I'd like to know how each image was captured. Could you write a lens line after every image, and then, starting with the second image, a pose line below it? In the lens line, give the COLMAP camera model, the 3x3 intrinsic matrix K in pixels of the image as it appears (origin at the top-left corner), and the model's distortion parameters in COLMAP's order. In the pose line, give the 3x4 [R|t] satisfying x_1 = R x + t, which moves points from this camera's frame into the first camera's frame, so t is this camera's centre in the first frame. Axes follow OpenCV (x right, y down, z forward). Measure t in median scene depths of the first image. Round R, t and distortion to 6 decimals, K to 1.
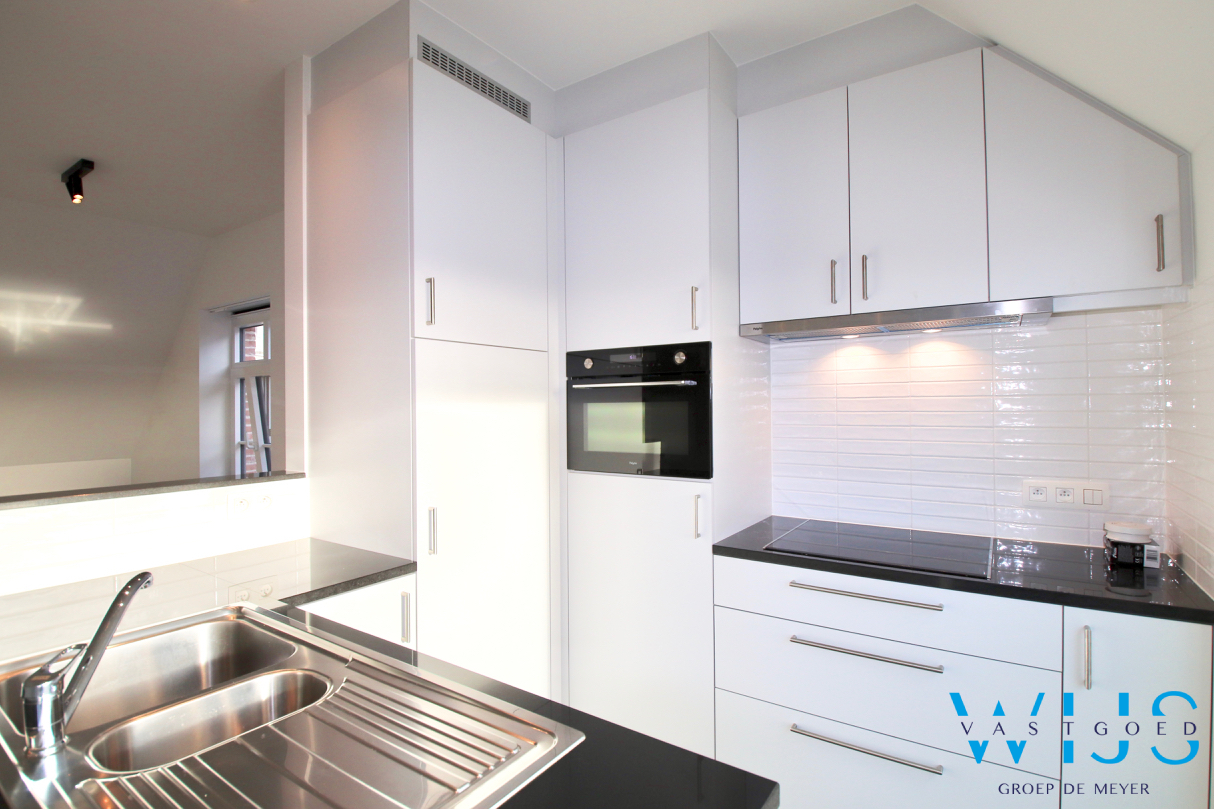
lens RADIAL K [[597.8, 0, 621.5], [0, 597.8, 397.6], [0, 0, 1]] dist [0.032143, -0.000048]
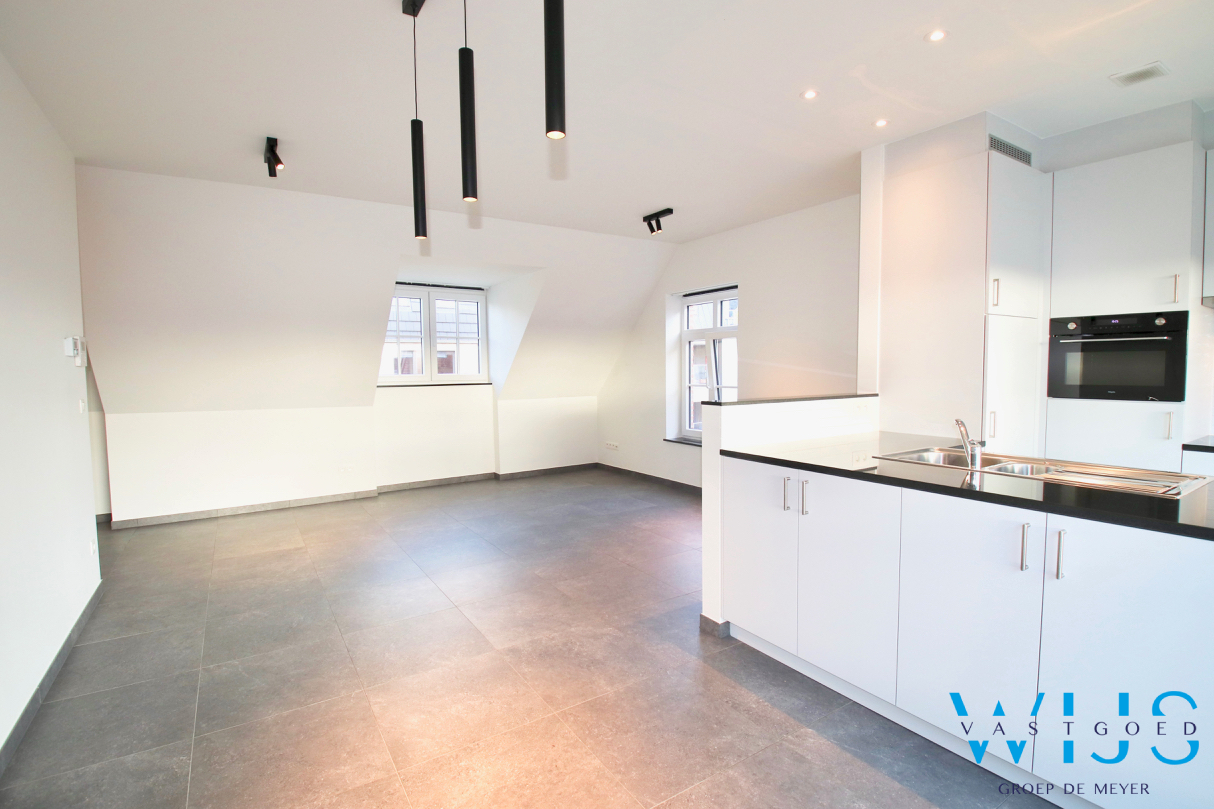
lens RADIAL K [[577.4, 0, 632.0], [0, 577.4, 402.2], [0, 0, 1]] dist [0.002028, -0.017516]
pose [[0.929019, 0.025061, -0.369182, -0.535164], [0.003728, 0.997019, 0.077062, 0.017919], [0.370013, -0.072969, 0.926157, -0.743136]]
